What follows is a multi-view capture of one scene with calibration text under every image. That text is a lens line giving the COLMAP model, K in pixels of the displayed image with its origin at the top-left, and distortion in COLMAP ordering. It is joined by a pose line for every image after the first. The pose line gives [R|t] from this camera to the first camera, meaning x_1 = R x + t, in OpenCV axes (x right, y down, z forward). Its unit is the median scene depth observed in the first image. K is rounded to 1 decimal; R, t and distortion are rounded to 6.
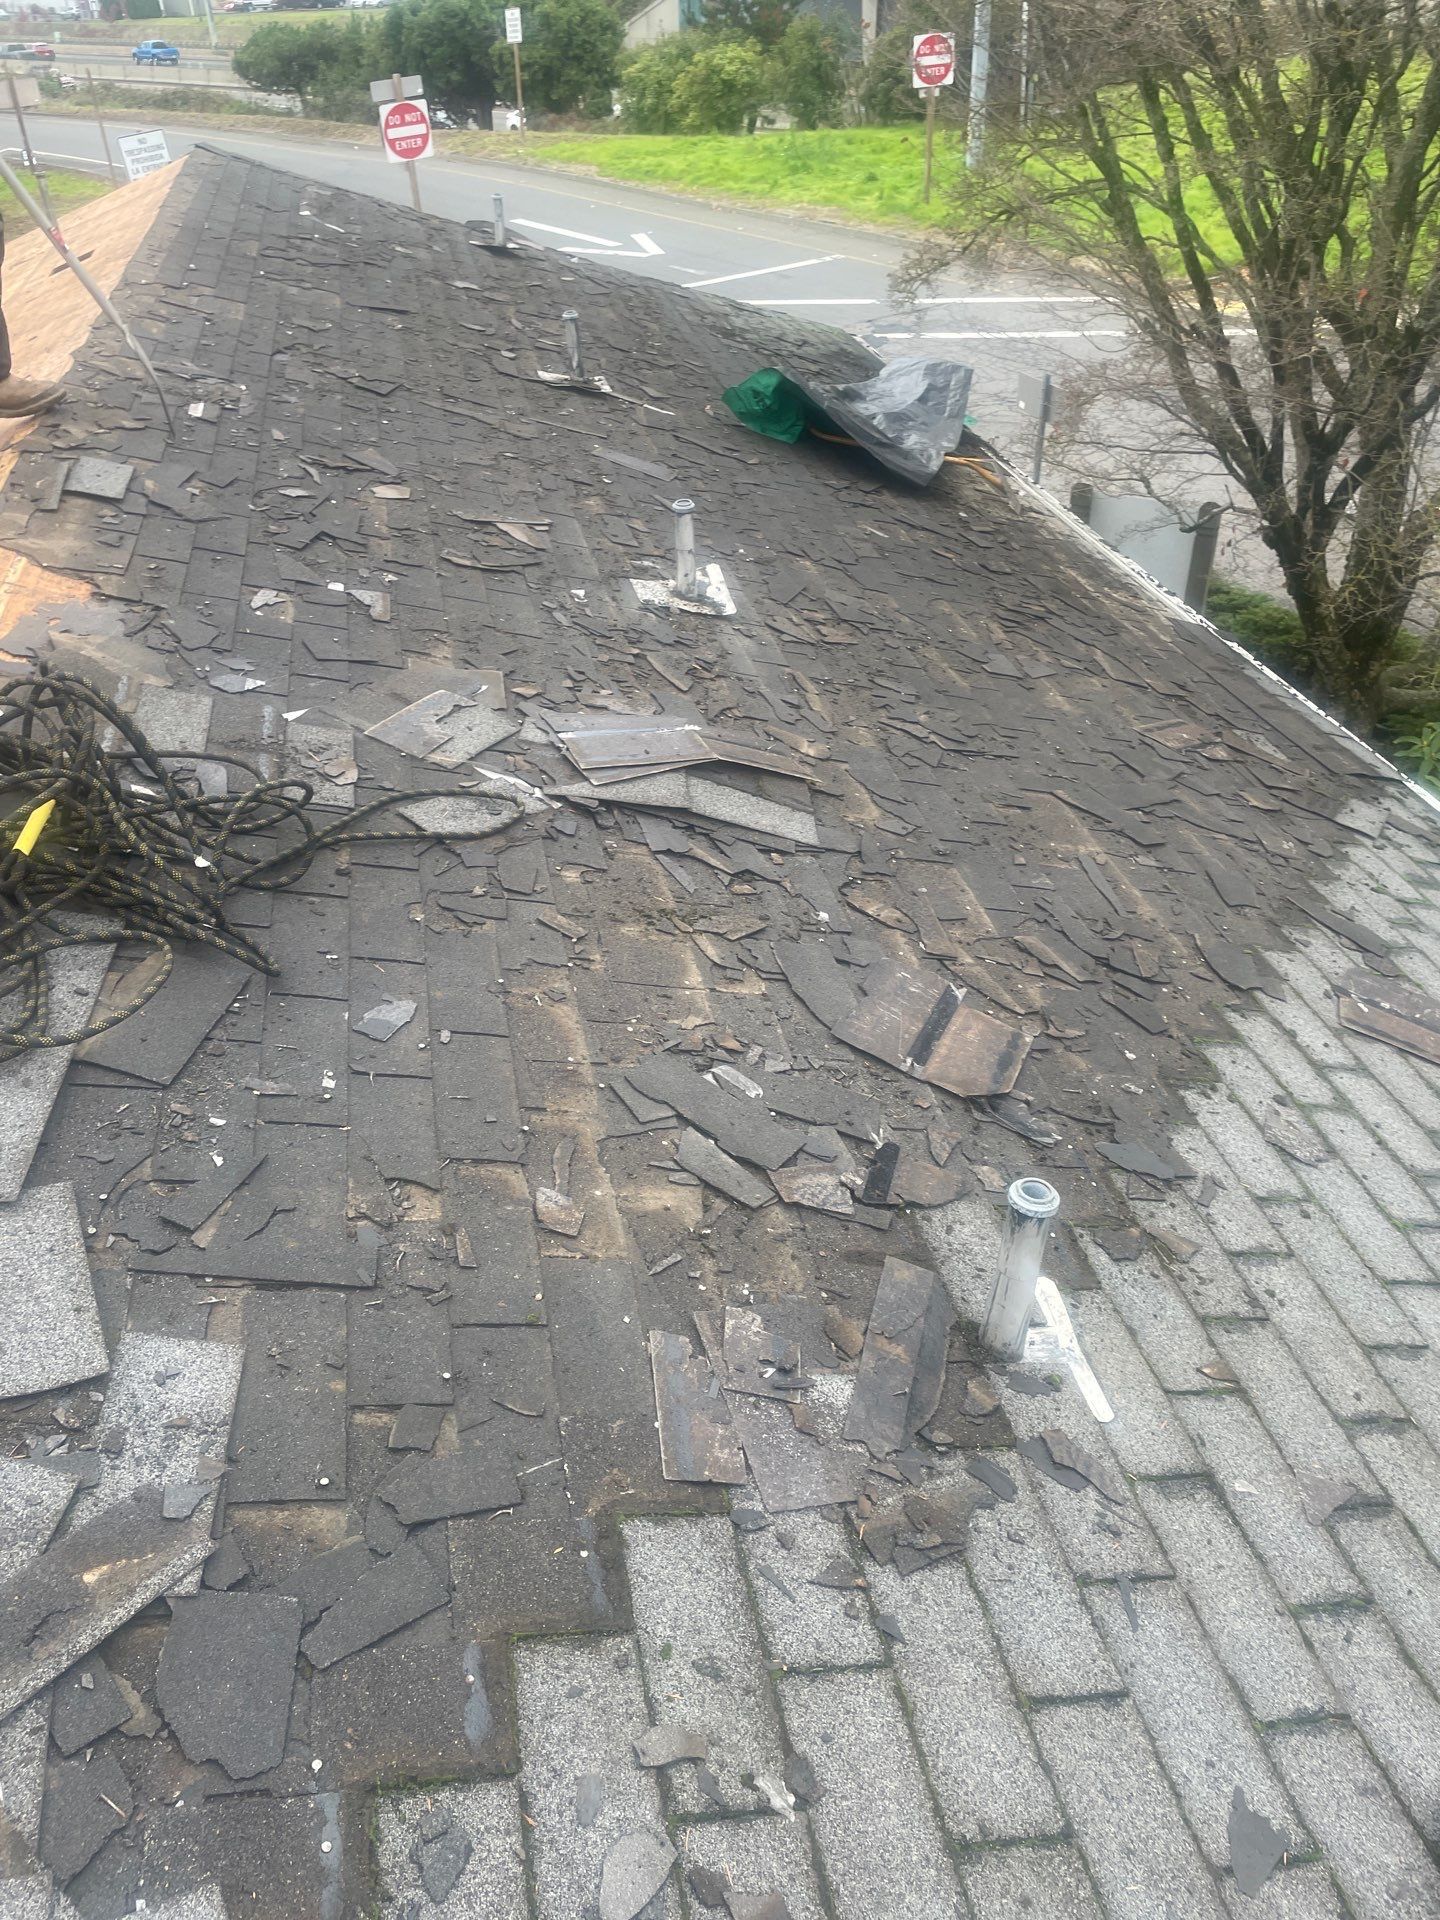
lens RADIAL K [[1463.7, 0, 701.6], [0, 1463.7, 944.6], [0, 0, 1]] dist [0.088884, -0.115603]
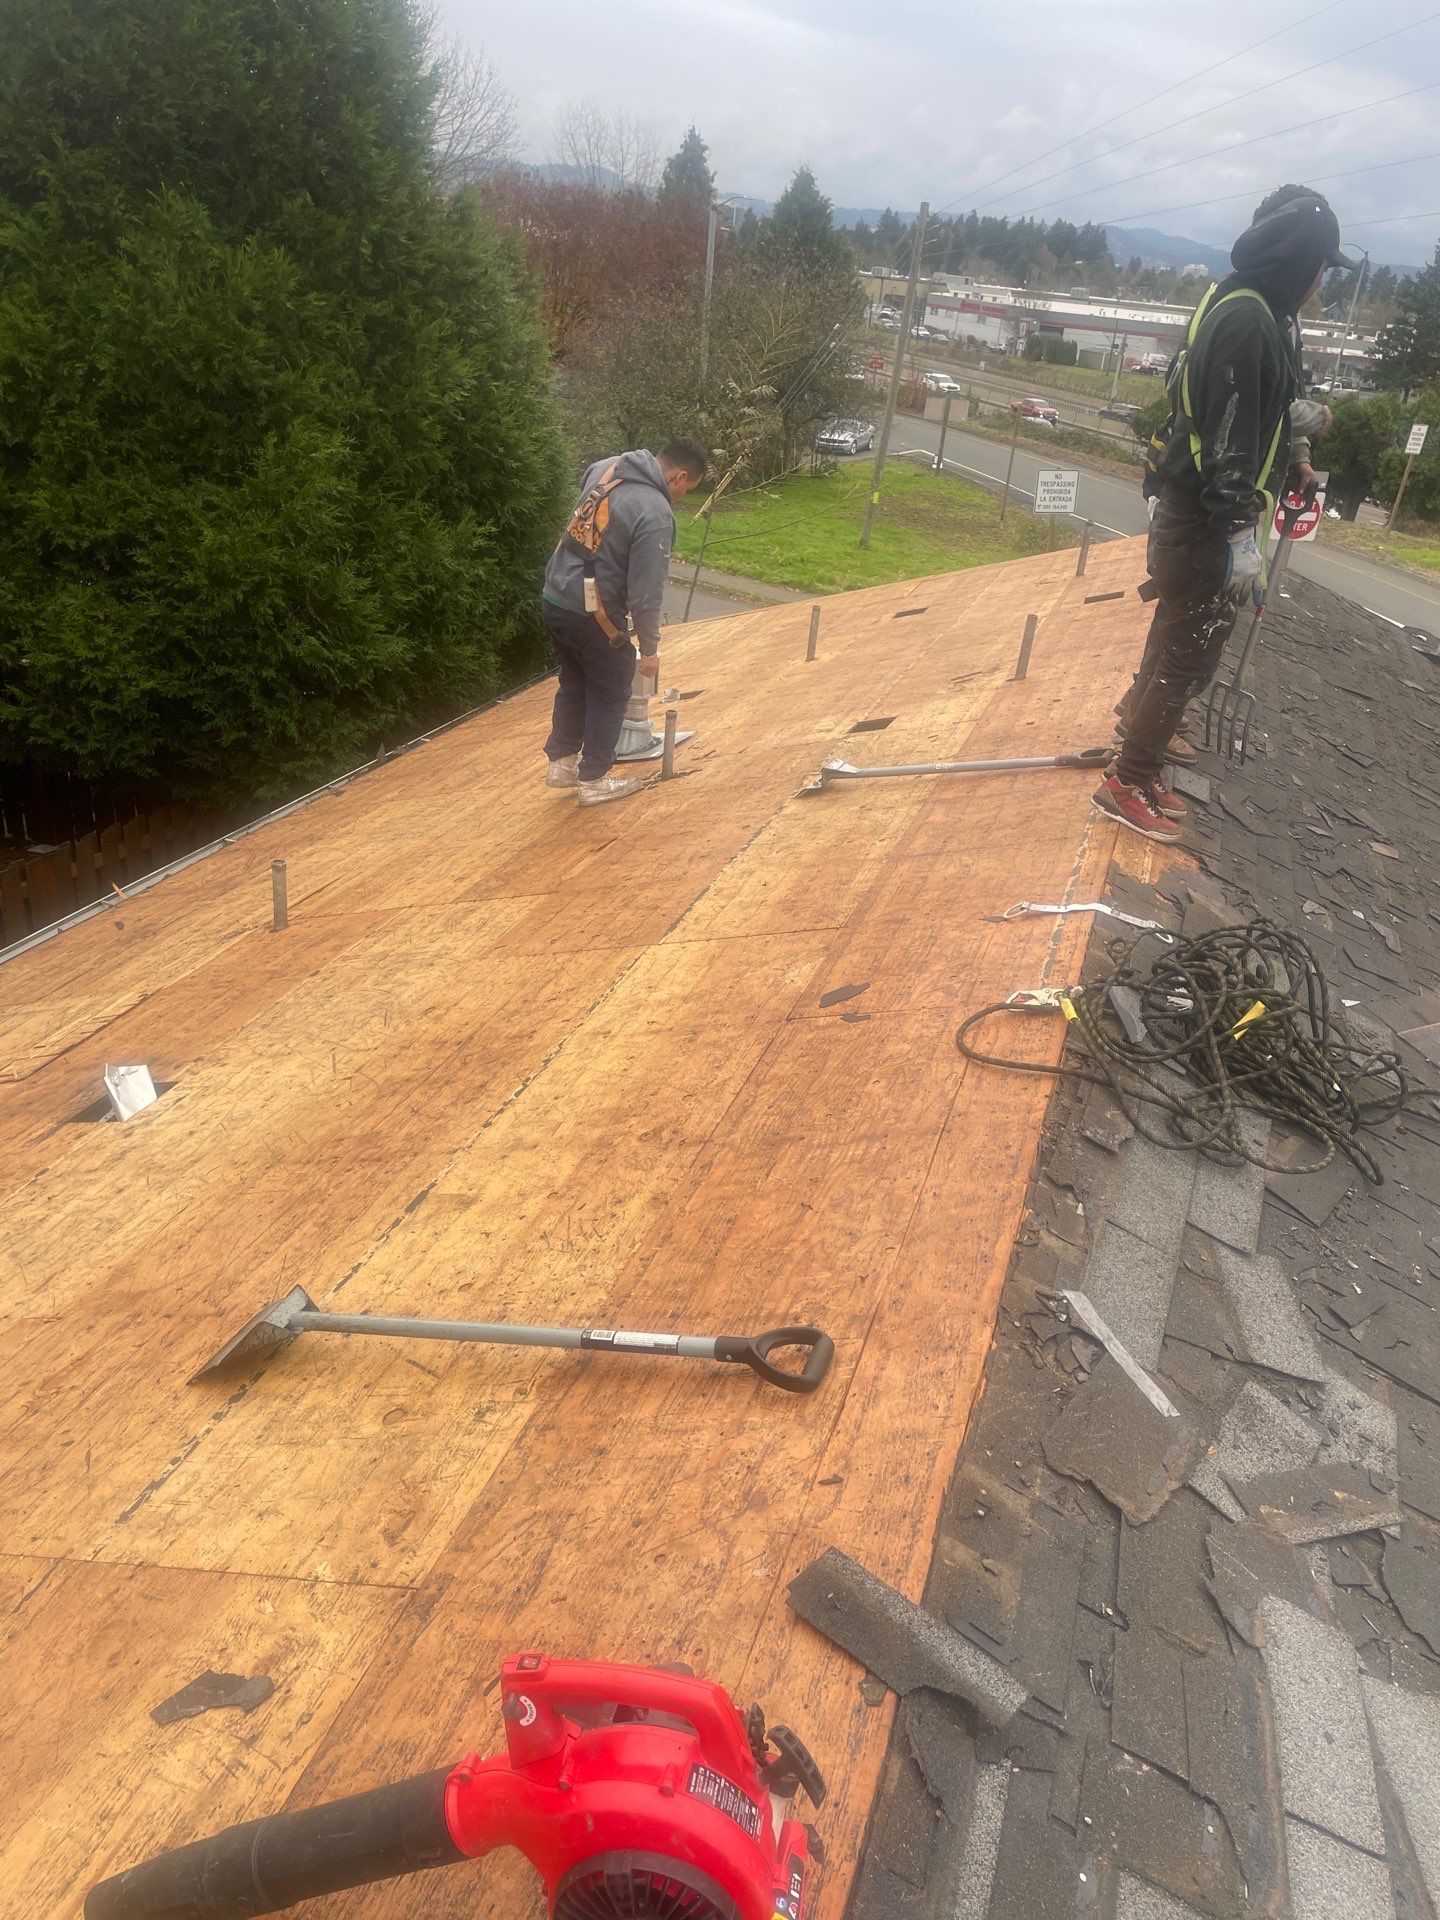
lens RADIAL K [[1463.7, 0, 755.5], [0, 1463.7, 973.9], [0, 0, 1]] dist [0.088884, -0.115603]
pose [[0.866996, 0.323691, -0.378870, -0.347429], [-0.385714, 0.917296, -0.098958, 0.207720], [0.315504, 0.231932, 0.920144, -0.491984]]
